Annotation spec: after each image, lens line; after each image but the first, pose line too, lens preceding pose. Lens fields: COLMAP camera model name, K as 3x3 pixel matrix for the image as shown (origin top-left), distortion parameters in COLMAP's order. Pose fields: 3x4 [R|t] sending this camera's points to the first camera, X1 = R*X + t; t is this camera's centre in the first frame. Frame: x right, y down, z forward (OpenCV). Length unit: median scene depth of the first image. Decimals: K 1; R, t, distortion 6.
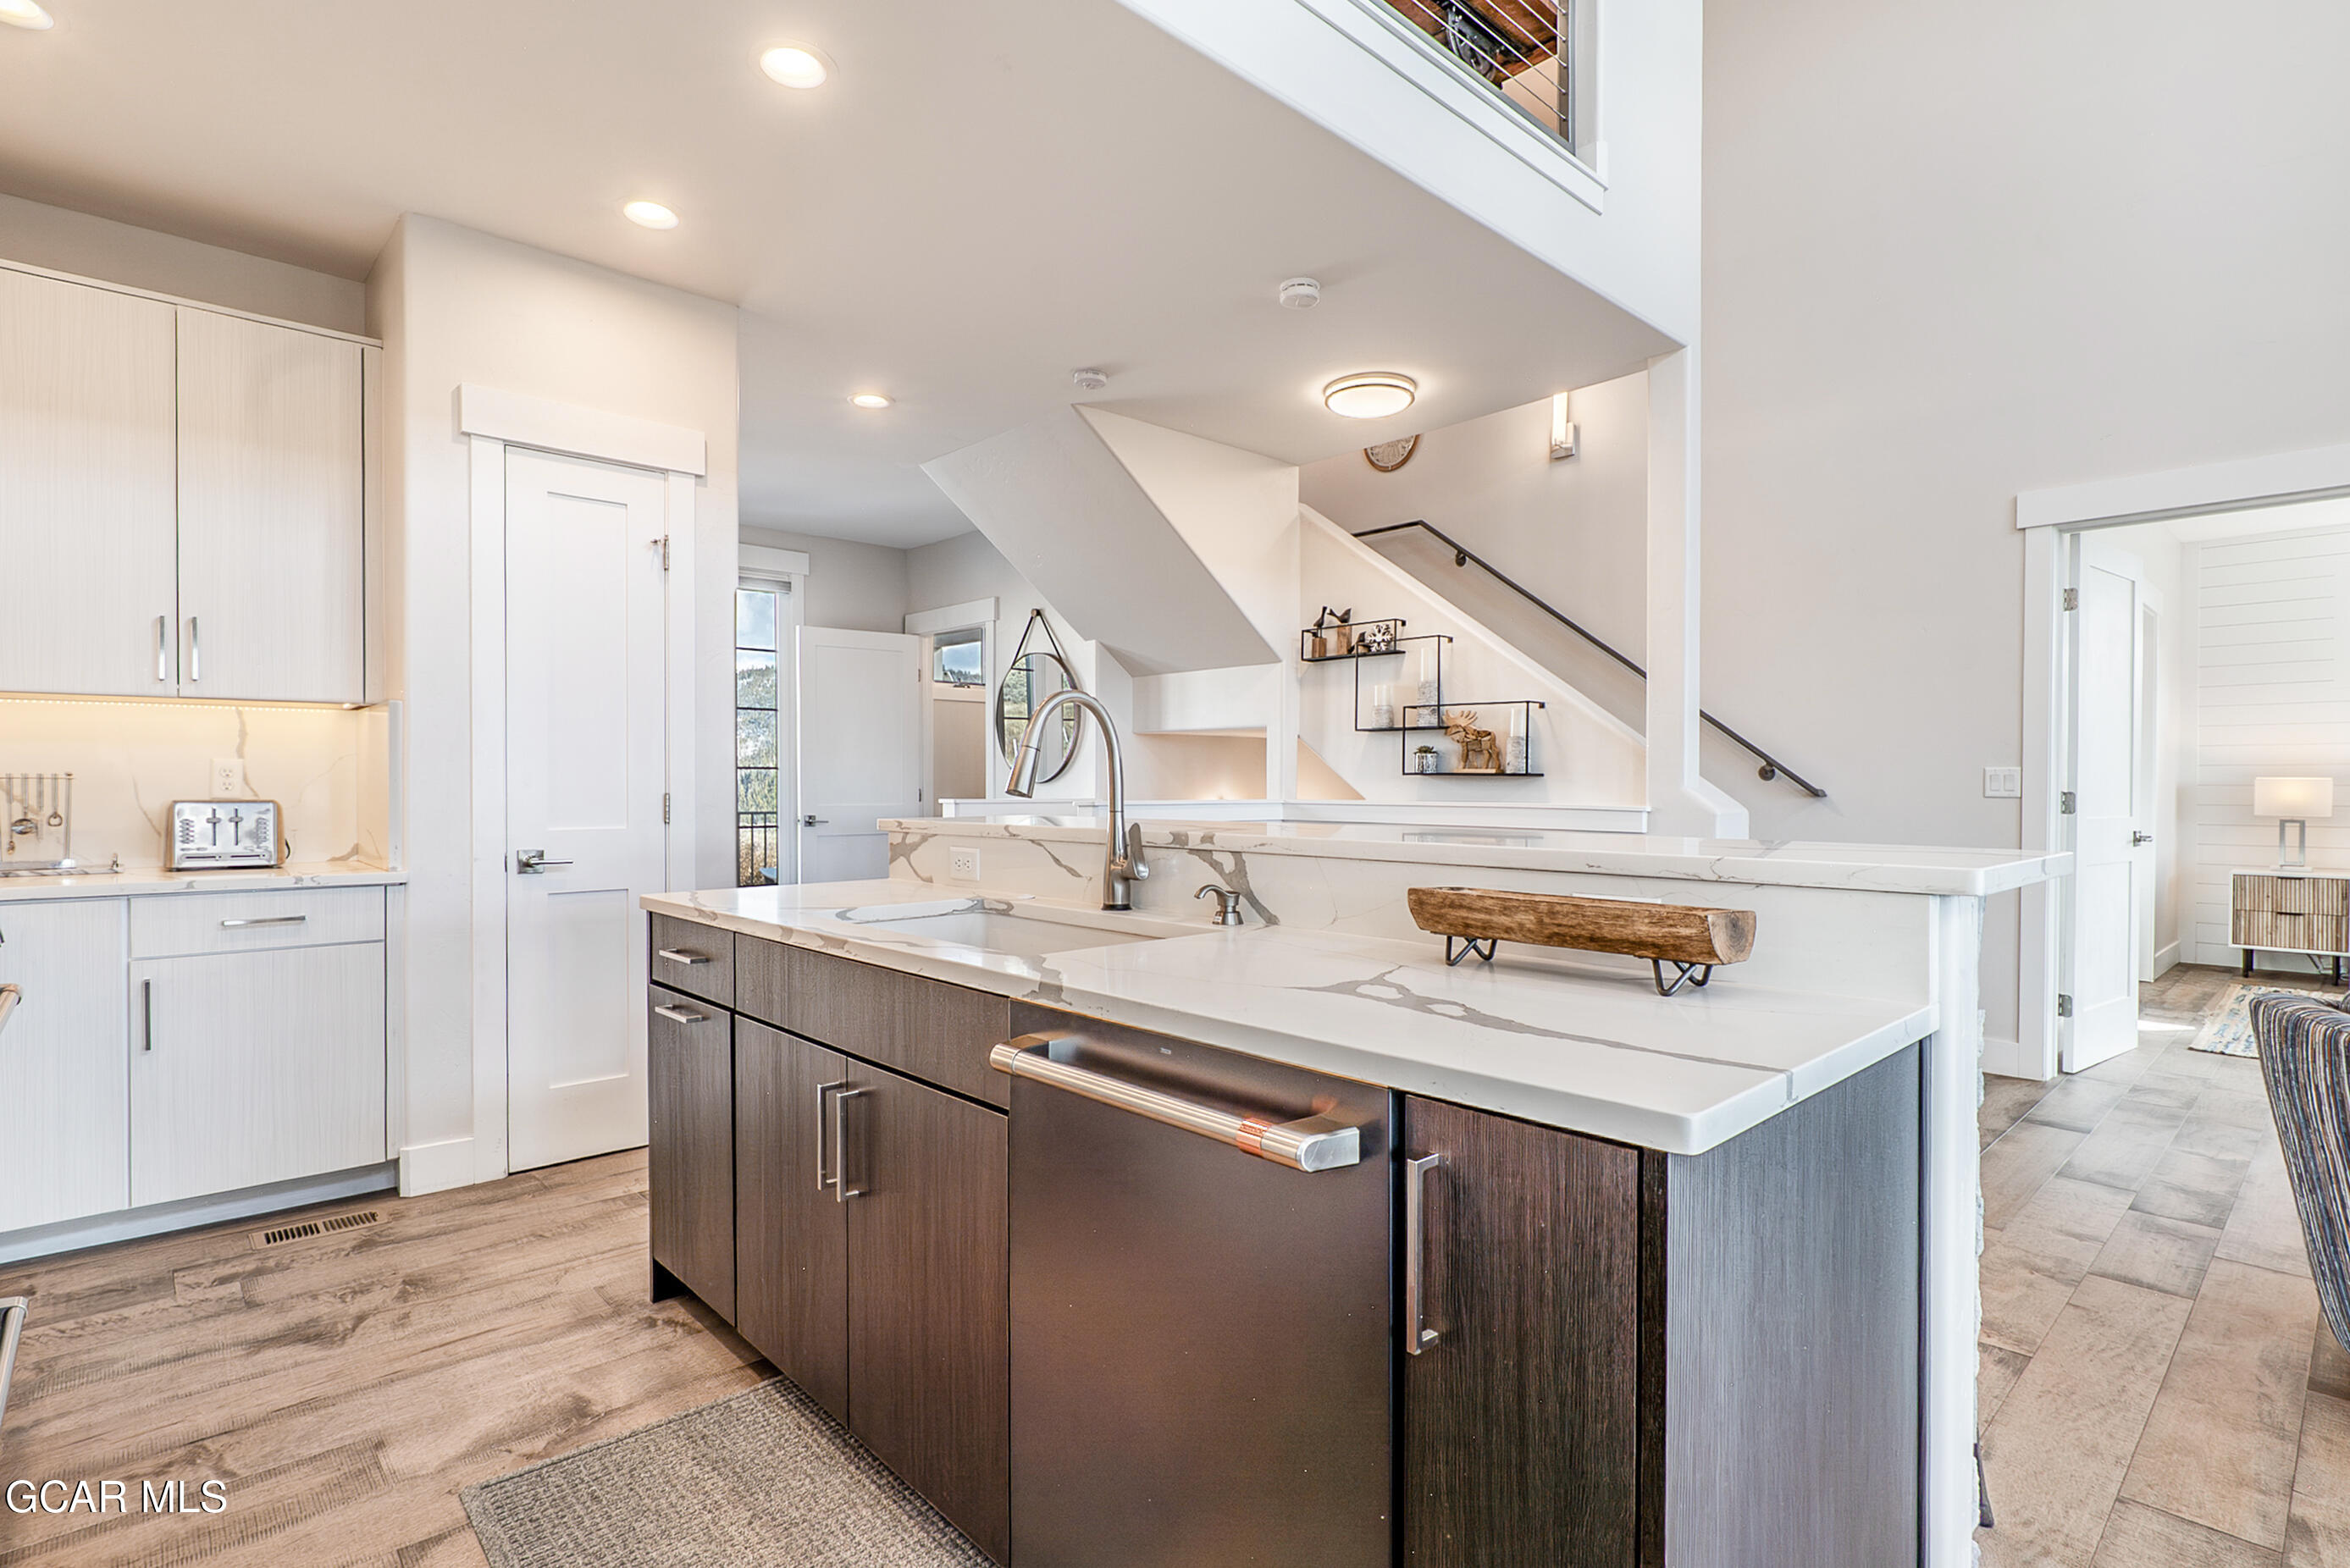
lens RADIAL K [[1126.8, 0, 1183.2], [0, 1126.8, 797.0], [0, 0, 1]] dist [-0.000258, -0.001028]
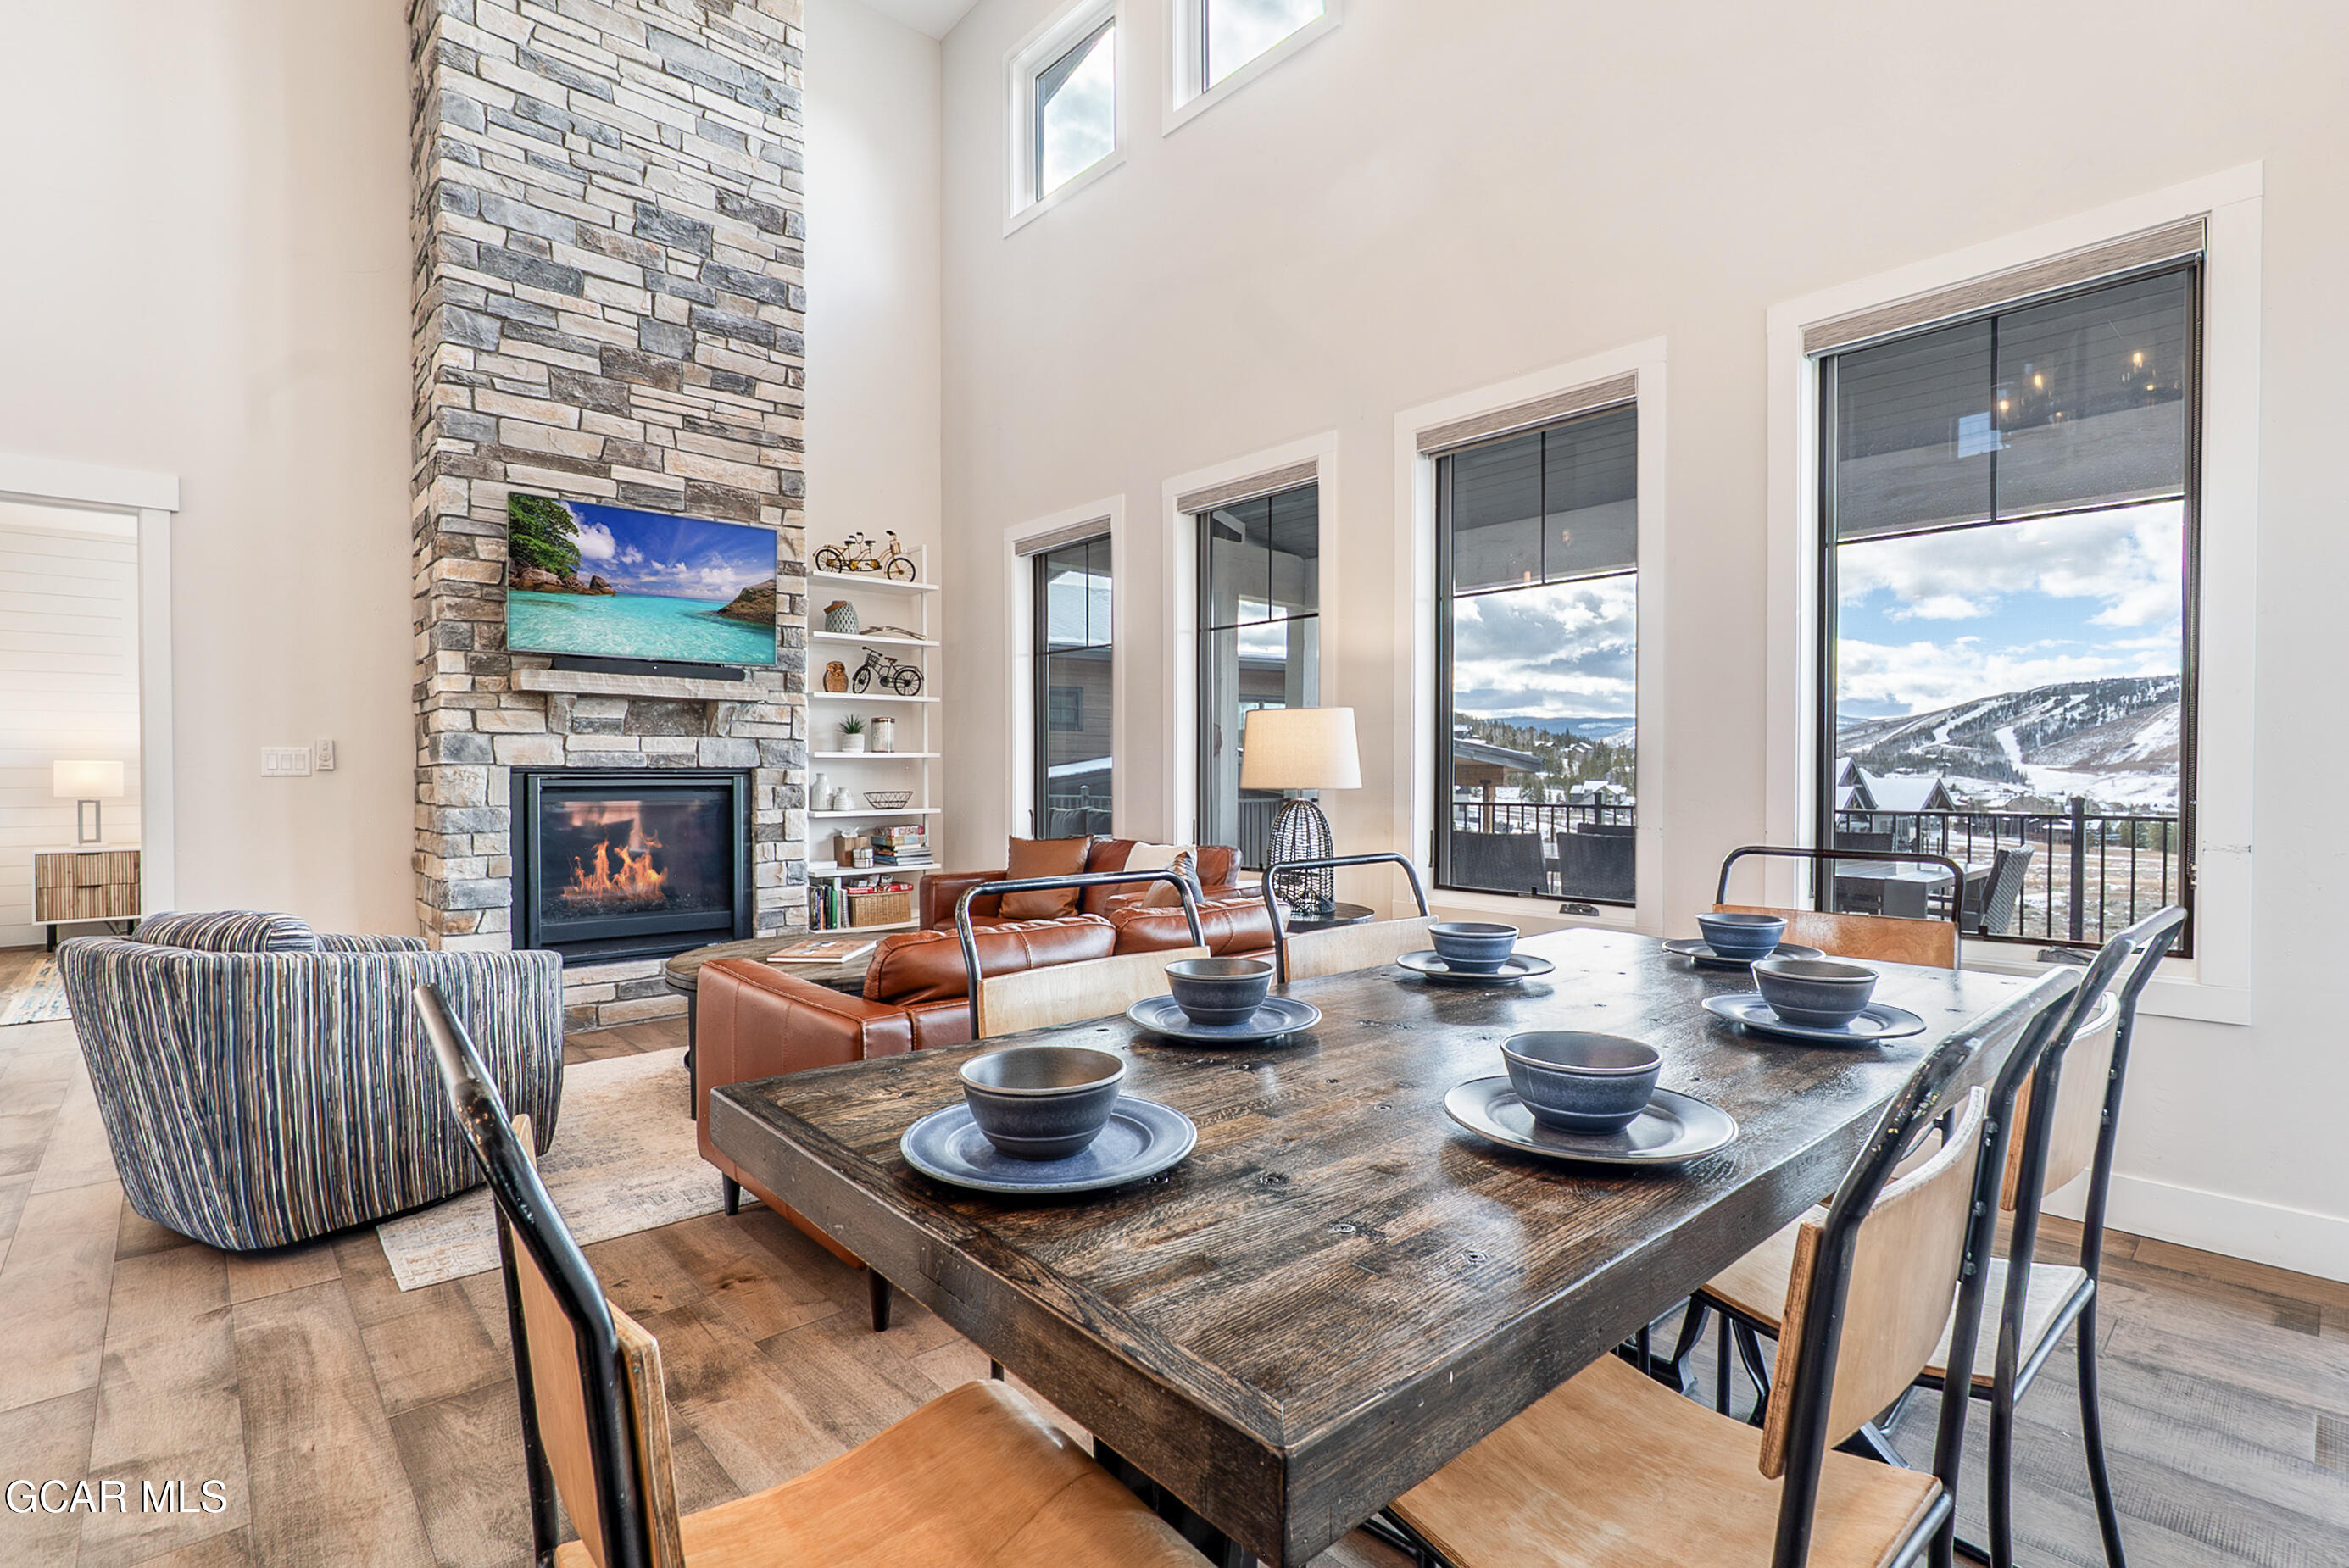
lens RADIAL K [[1099.0, 0, 1143.7], [0, 1099.0, 790.5], [0, 0, 1]] dist [-0.013243, 0.001184]
pose [[0.022588, -0.015652, 0.999622, -0.054551], [0.011076, 0.999820, 0.015405, 0.008762], [-0.999684, 0.010724, 0.022757, -0.056744]]
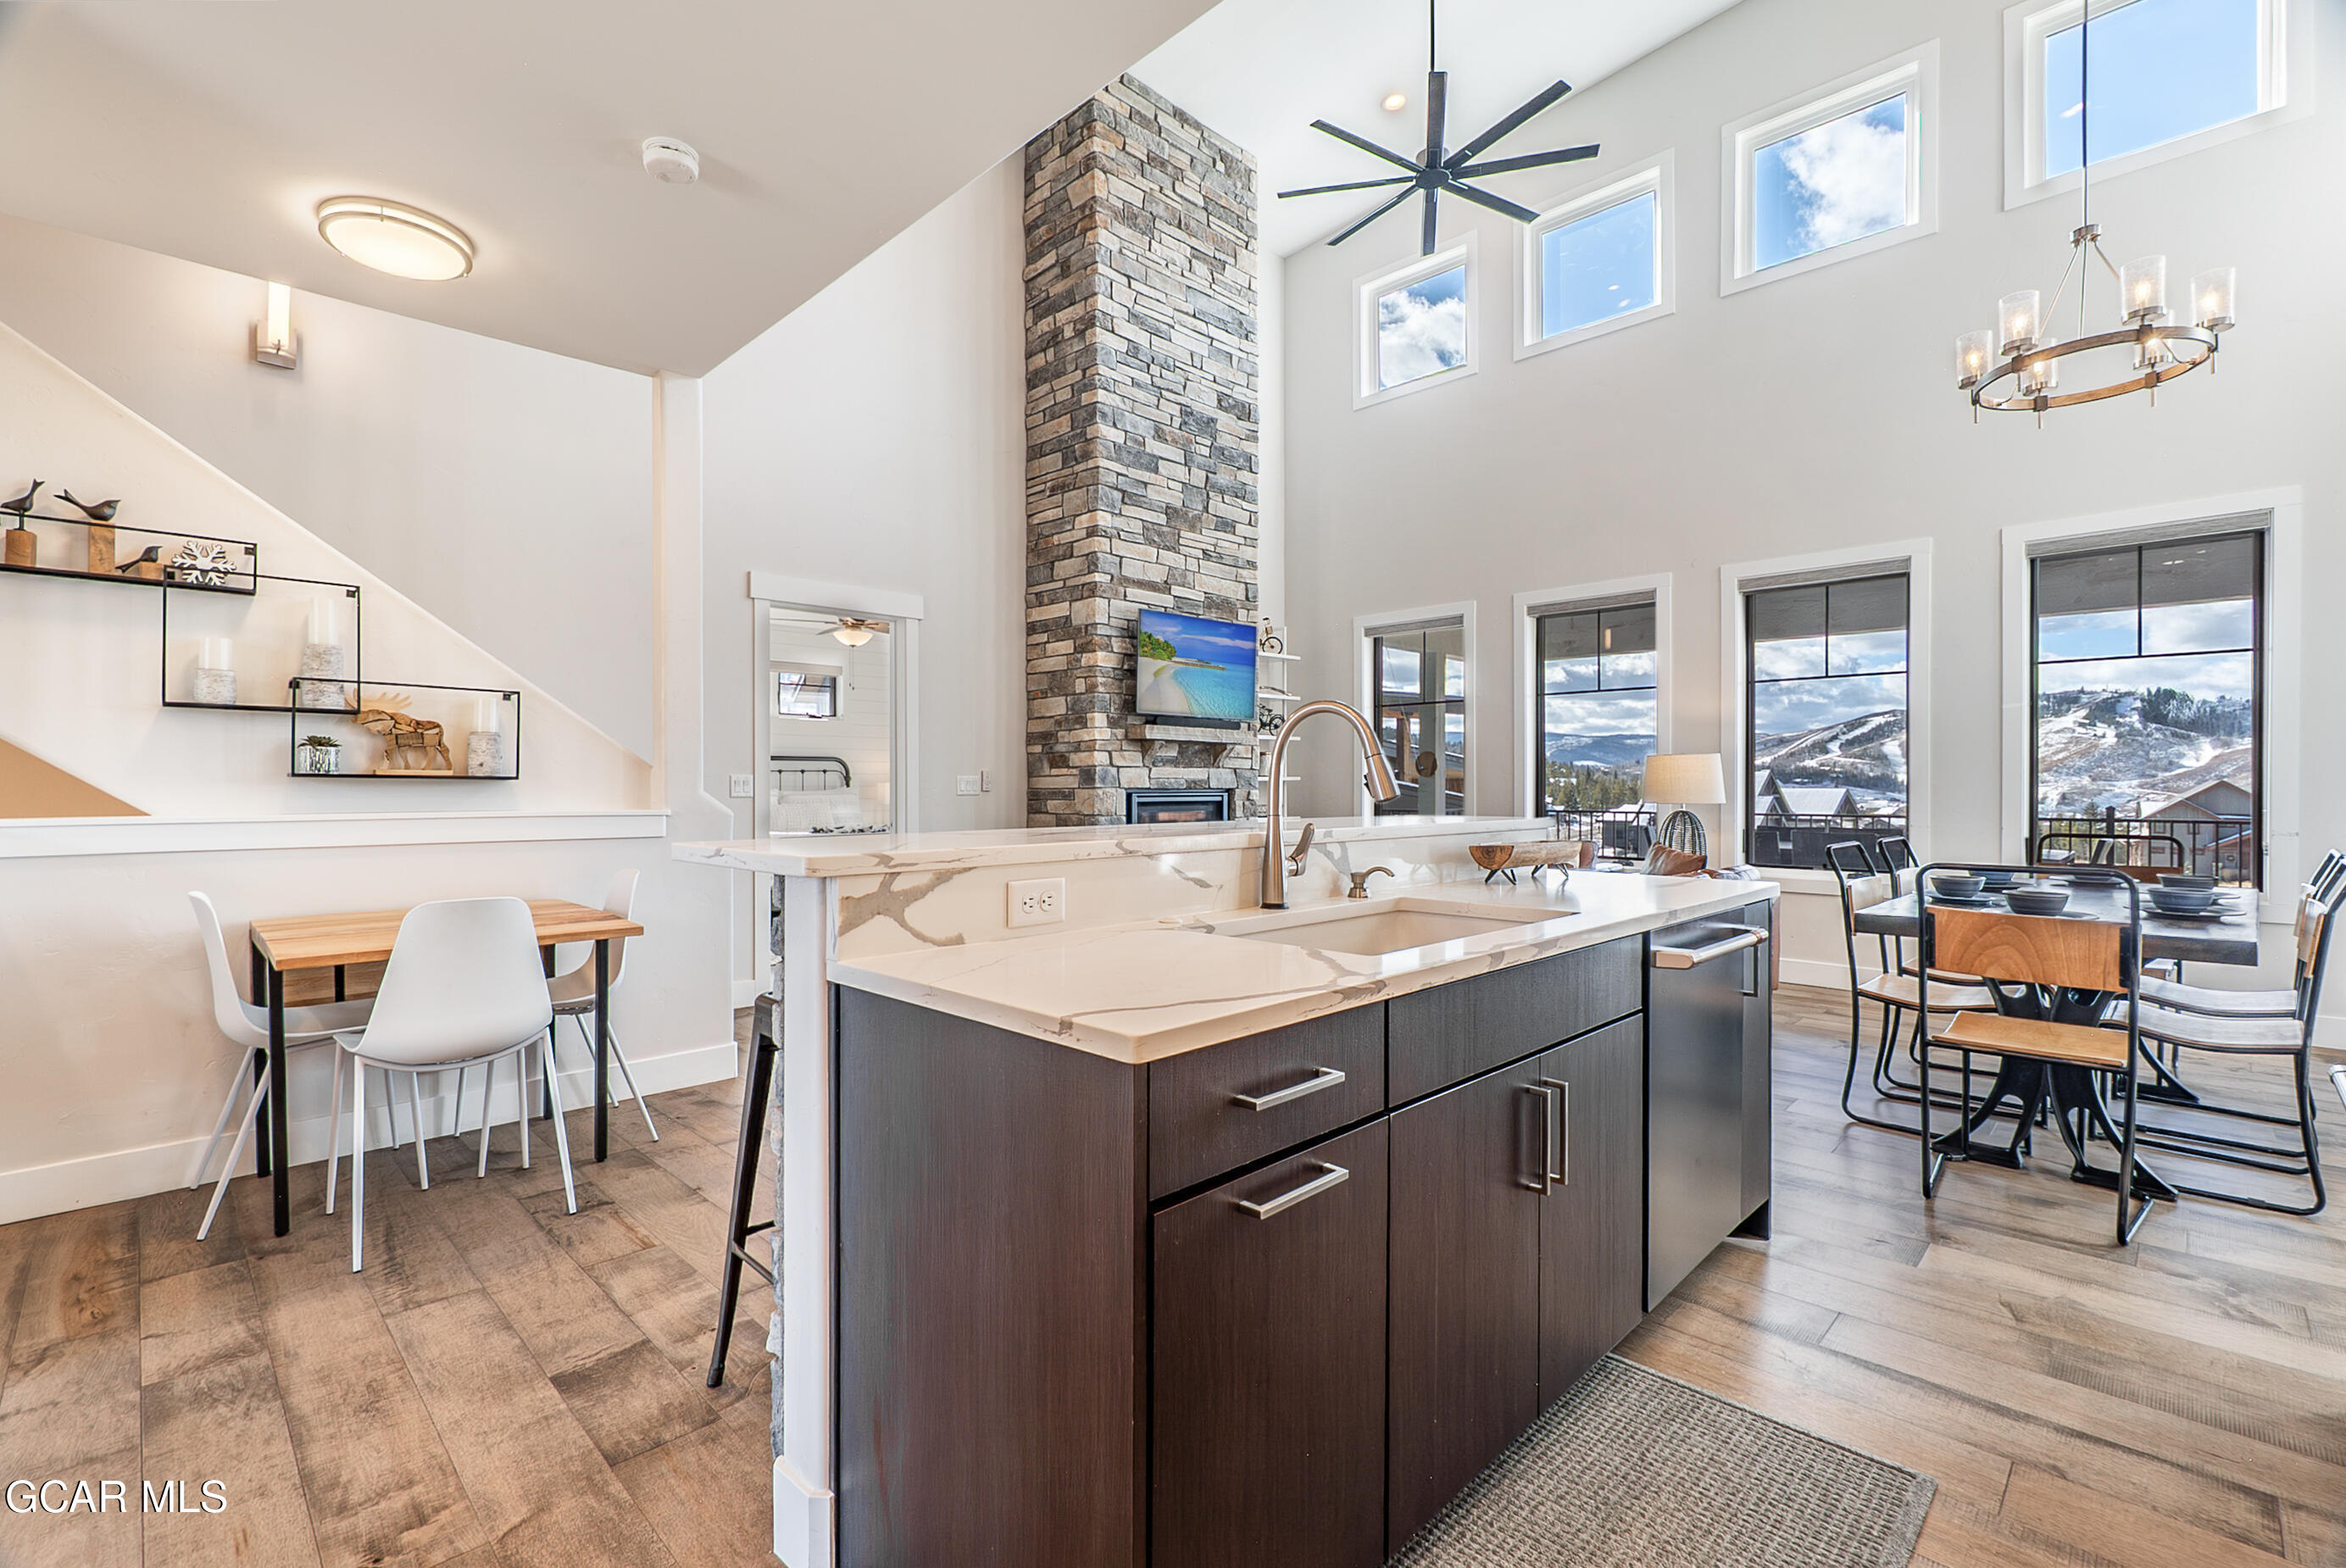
lens RADIAL K [[1048.0, 0, 1135.1], [0, 1048.0, 792.1], [0, 0, 1]] dist [0.001282, -0.000484]
pose [[-0.025100, -0.006758, 0.999662, -0.462195], [0.012843, 0.999892, 0.007082, -0.008133], [-0.999602, 0.013017, -0.025010, 0.507791]]
